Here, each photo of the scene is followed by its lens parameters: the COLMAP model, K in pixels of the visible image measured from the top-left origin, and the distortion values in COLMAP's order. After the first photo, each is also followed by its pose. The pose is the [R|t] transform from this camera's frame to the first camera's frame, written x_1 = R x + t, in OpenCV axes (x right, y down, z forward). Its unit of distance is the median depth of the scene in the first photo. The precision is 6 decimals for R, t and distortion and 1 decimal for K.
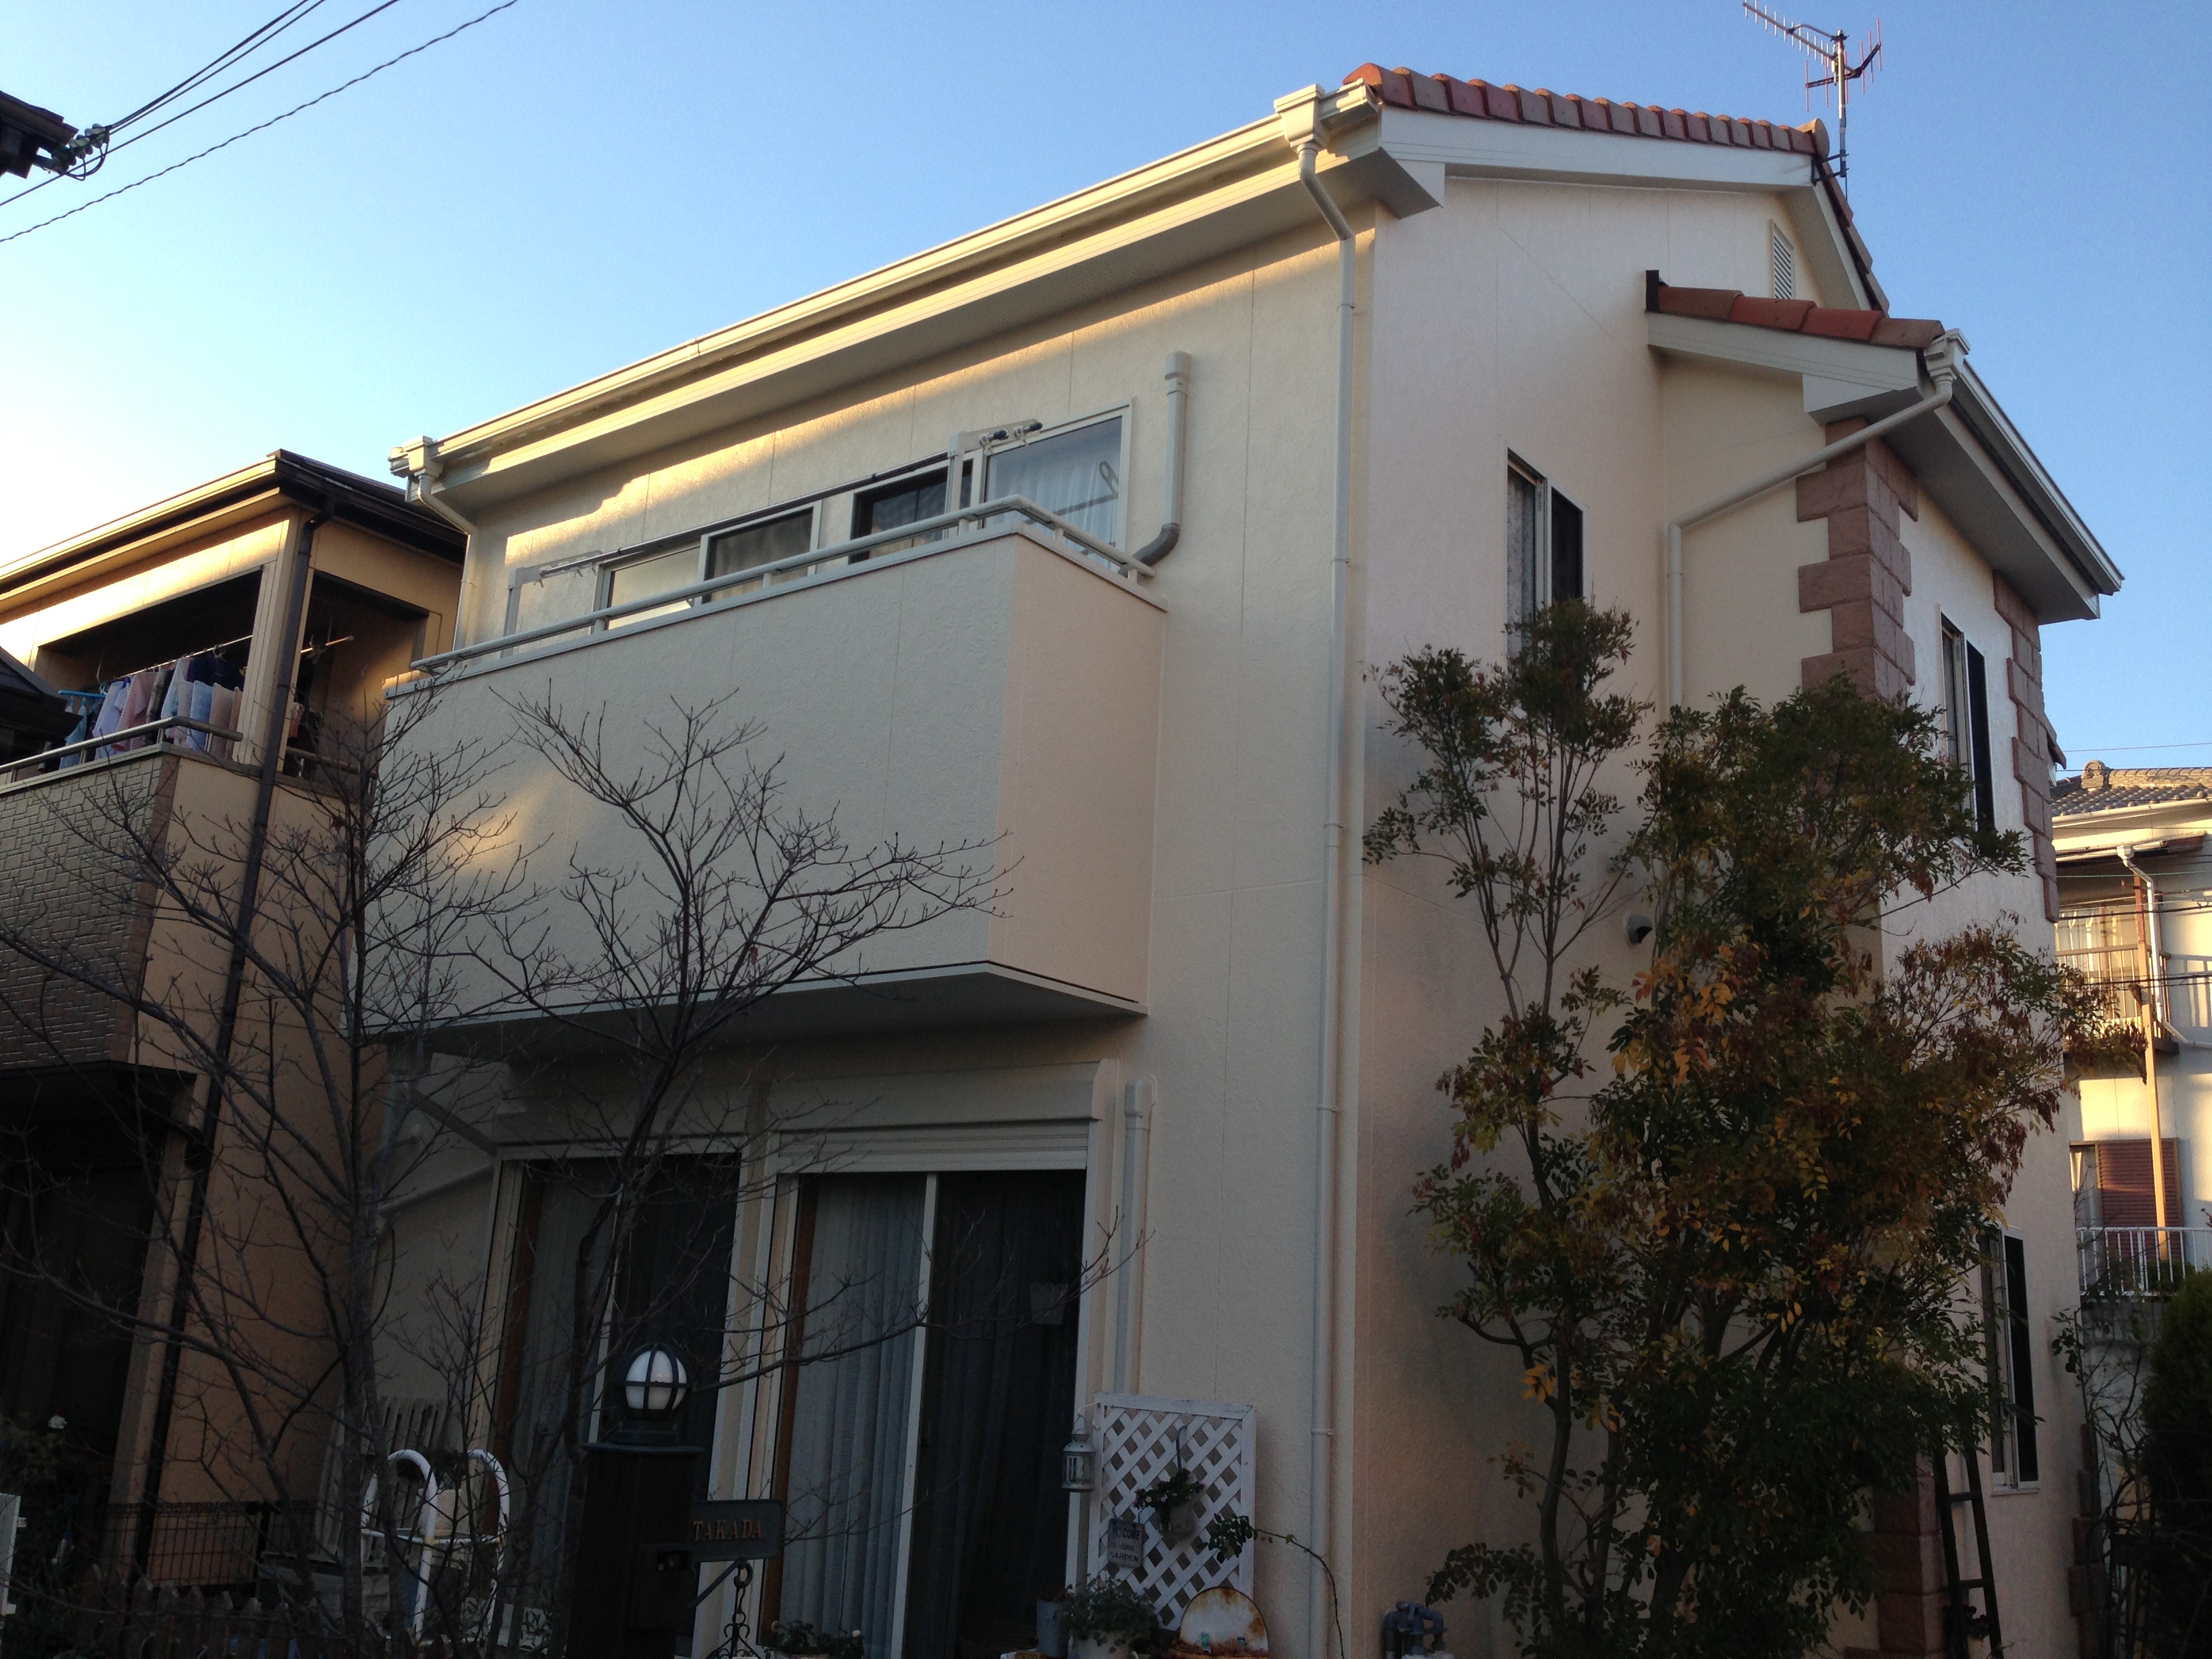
lens RADIAL K [[2038.6, 0, 1102.3], [0, 2038.6, 838.4], [0, 0, 1]] dist [0.105458, -0.186948]
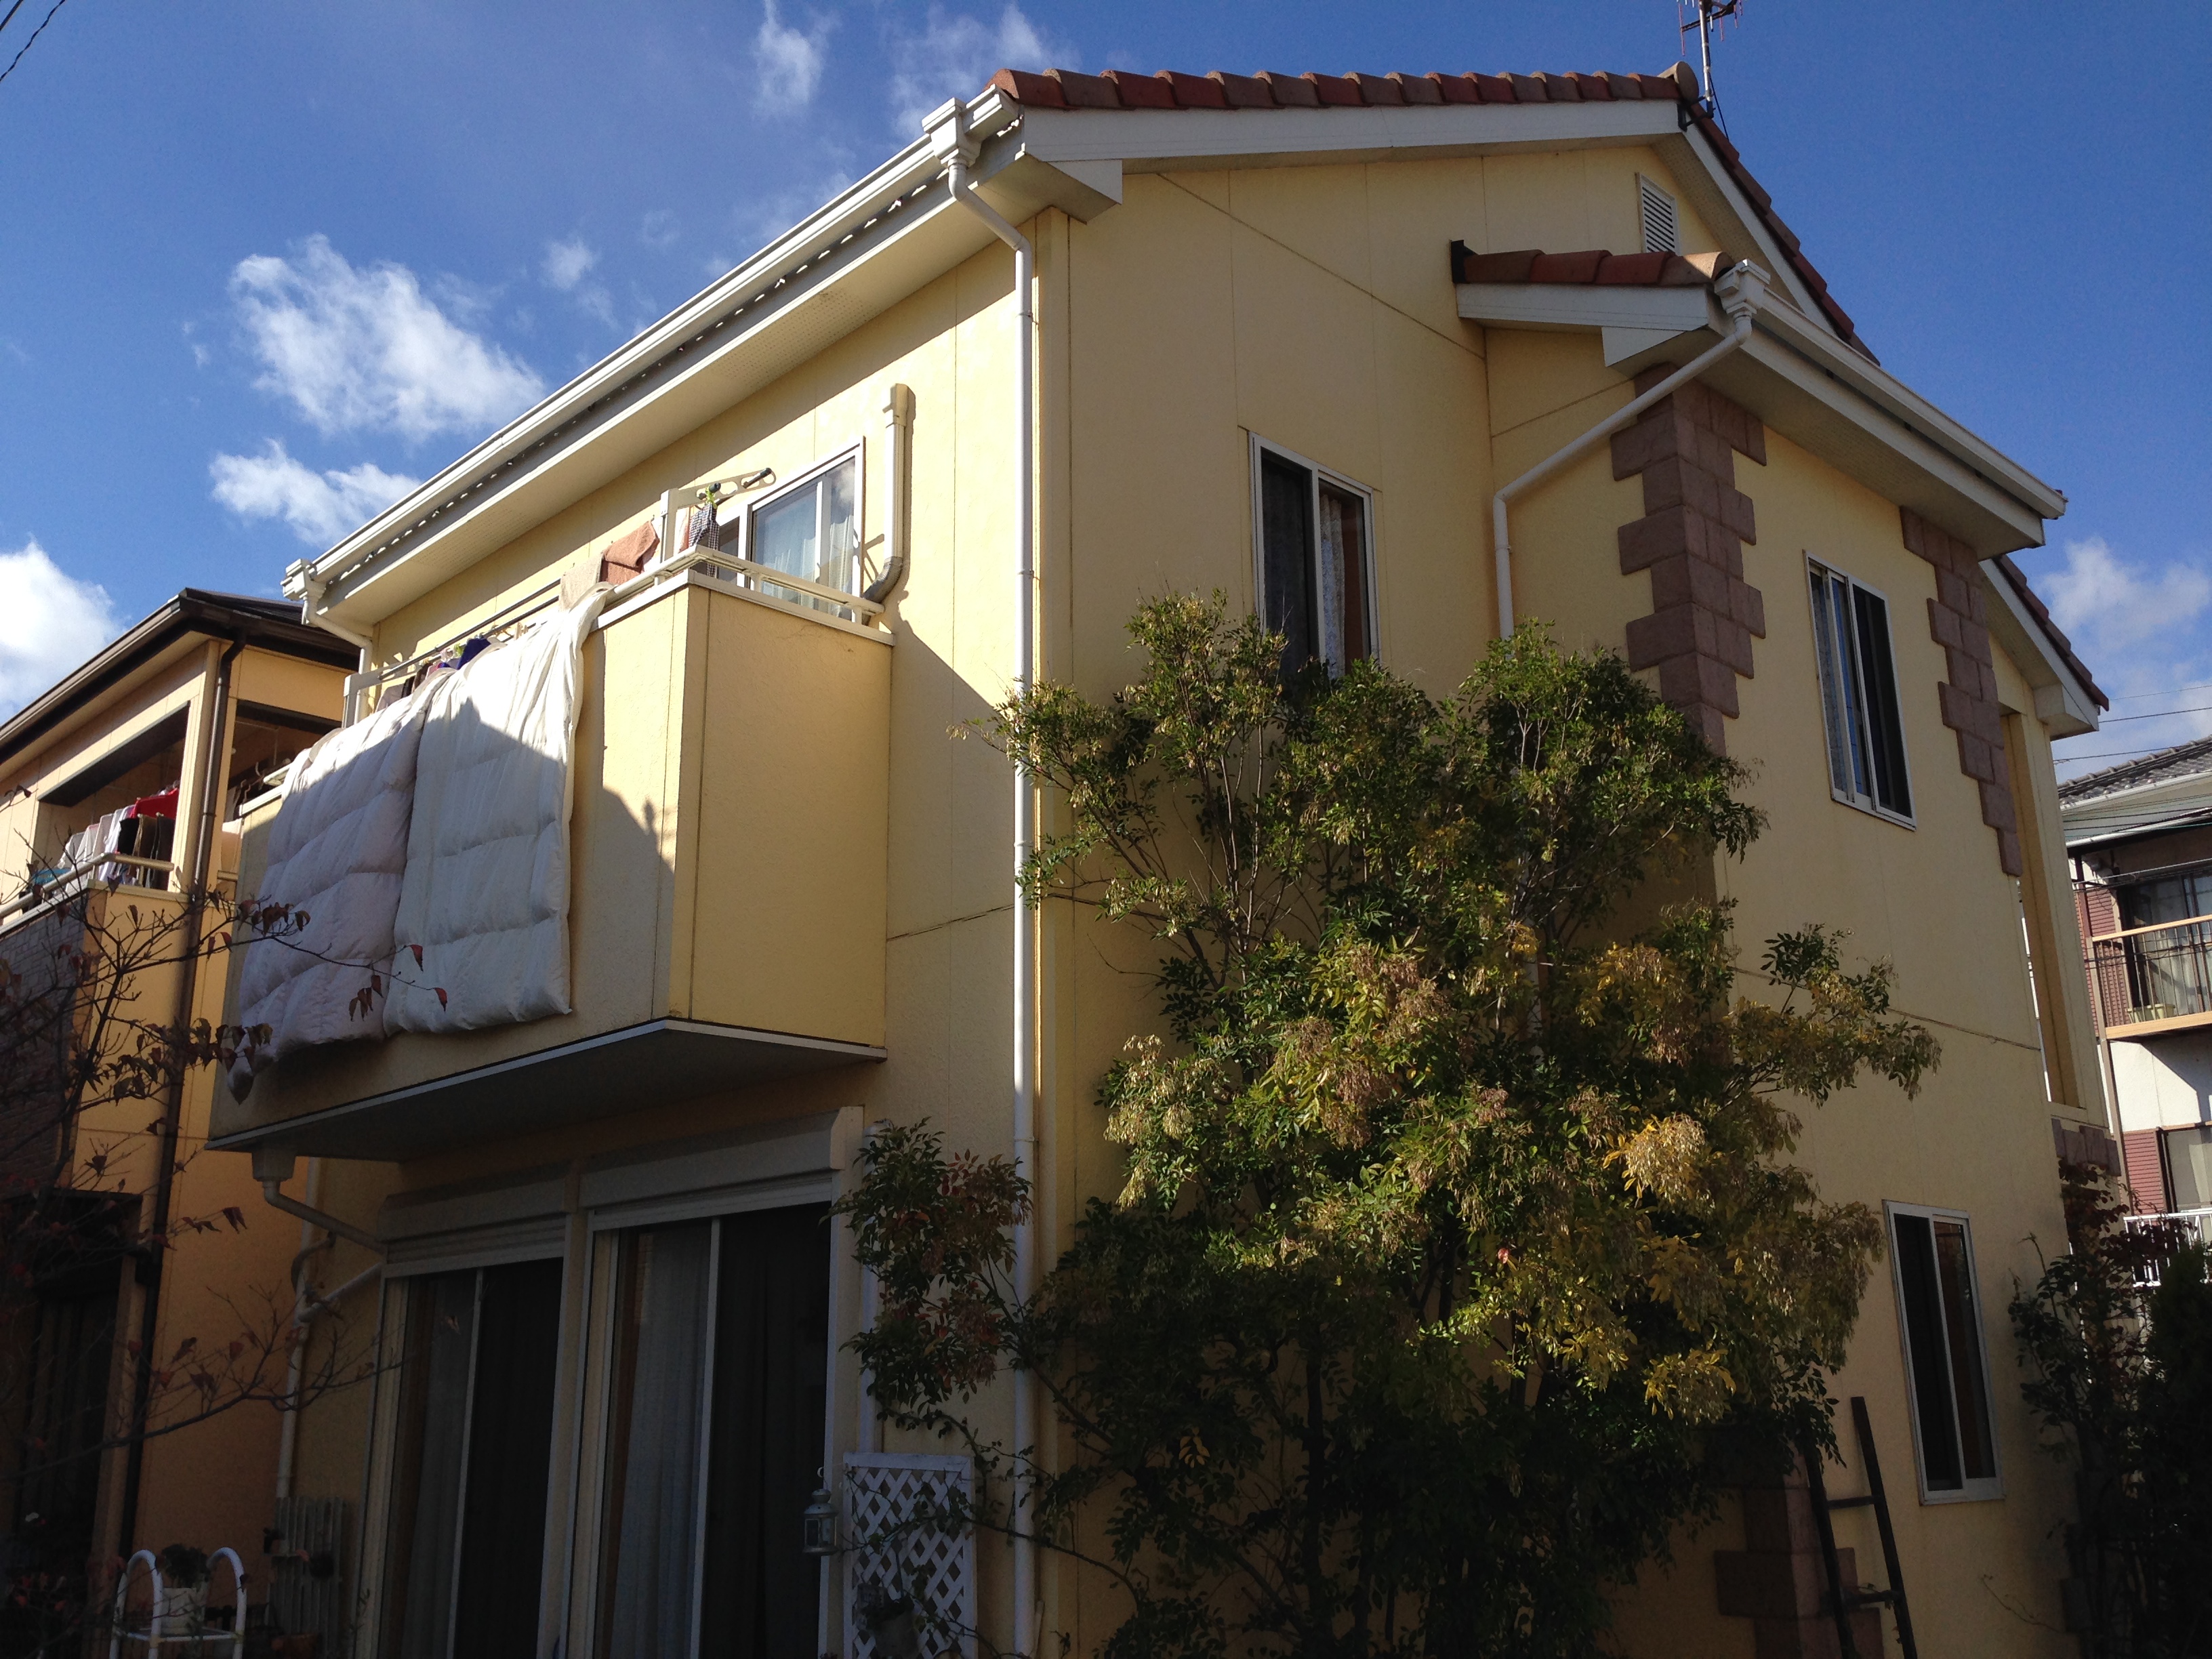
lens RADIAL K [[2044.4, 0, 1100.0], [0, 2044.4, 825.0], [0, 0, 1]] dist [0.091521, -0.120217]
pose [[0.986509, -0.098908, -0.130448, 0.214680], [0.094340, 0.994705, -0.040759, 0.020548], [0.133789, 0.027903, 0.990617, 0.033355]]
